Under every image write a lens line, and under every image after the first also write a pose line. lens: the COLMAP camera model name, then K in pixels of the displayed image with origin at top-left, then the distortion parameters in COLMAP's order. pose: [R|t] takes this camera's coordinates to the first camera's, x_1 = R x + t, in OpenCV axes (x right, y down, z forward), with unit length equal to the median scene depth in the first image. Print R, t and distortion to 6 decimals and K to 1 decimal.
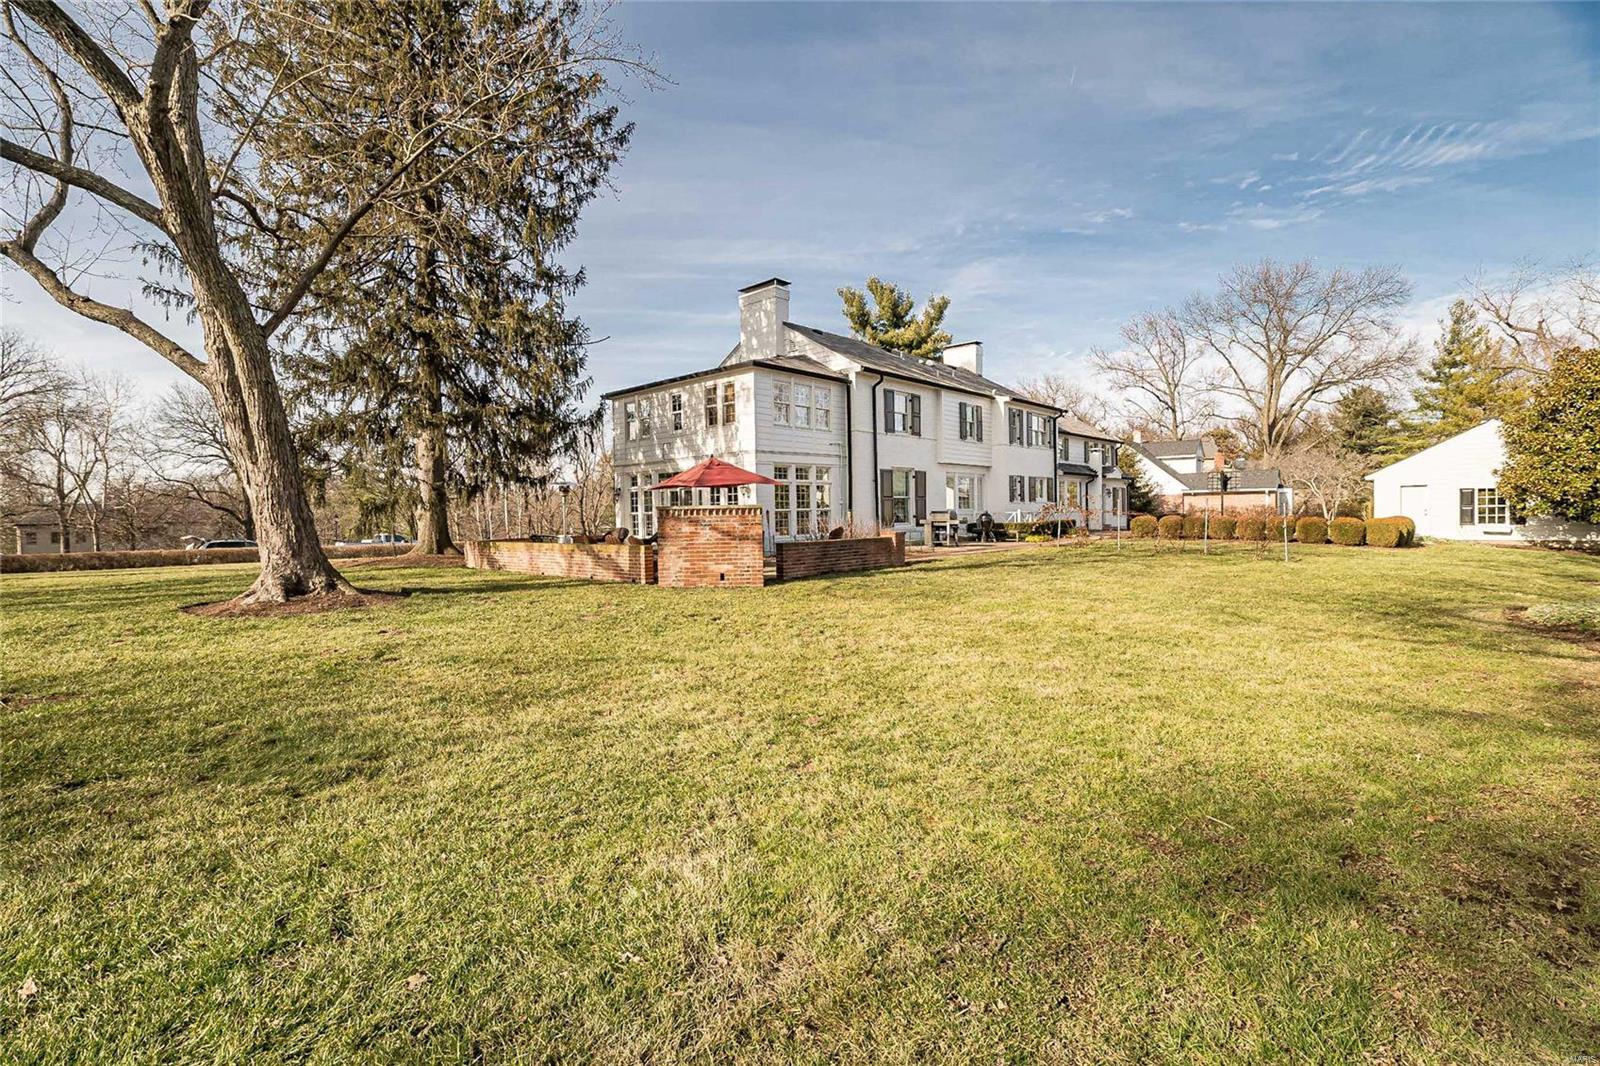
lens RADIAL K [[732.3, 0, 800.0], [0, 732.3, 533.0], [0, 0, 1]] dist [-0.000875, -0.000015]
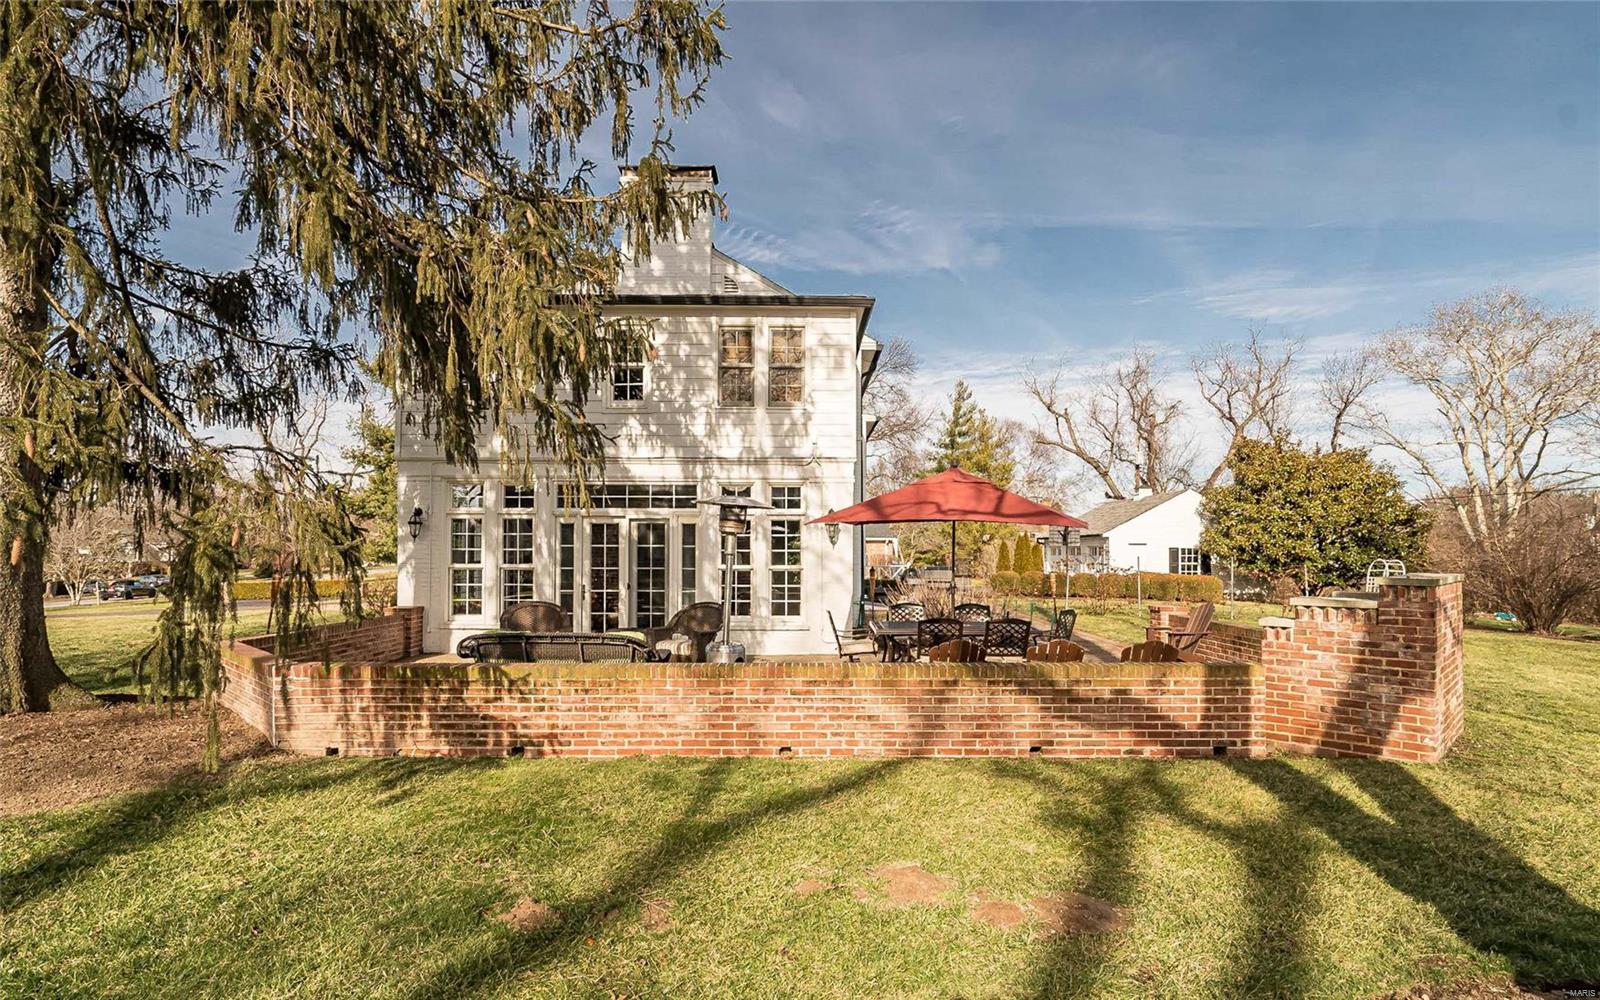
lens RADIAL K [[829.1, 0, 800.0], [0, 829.1, 548.5], [0, 0, 1]] dist [0.020358, -0.000014]
pose [[0.728540, 0.020624, 0.684693, -0.411715], [0.001282, 0.999504, -0.031470, -0.019977], [-0.685002, 0.023805, 0.728152, 0.453733]]
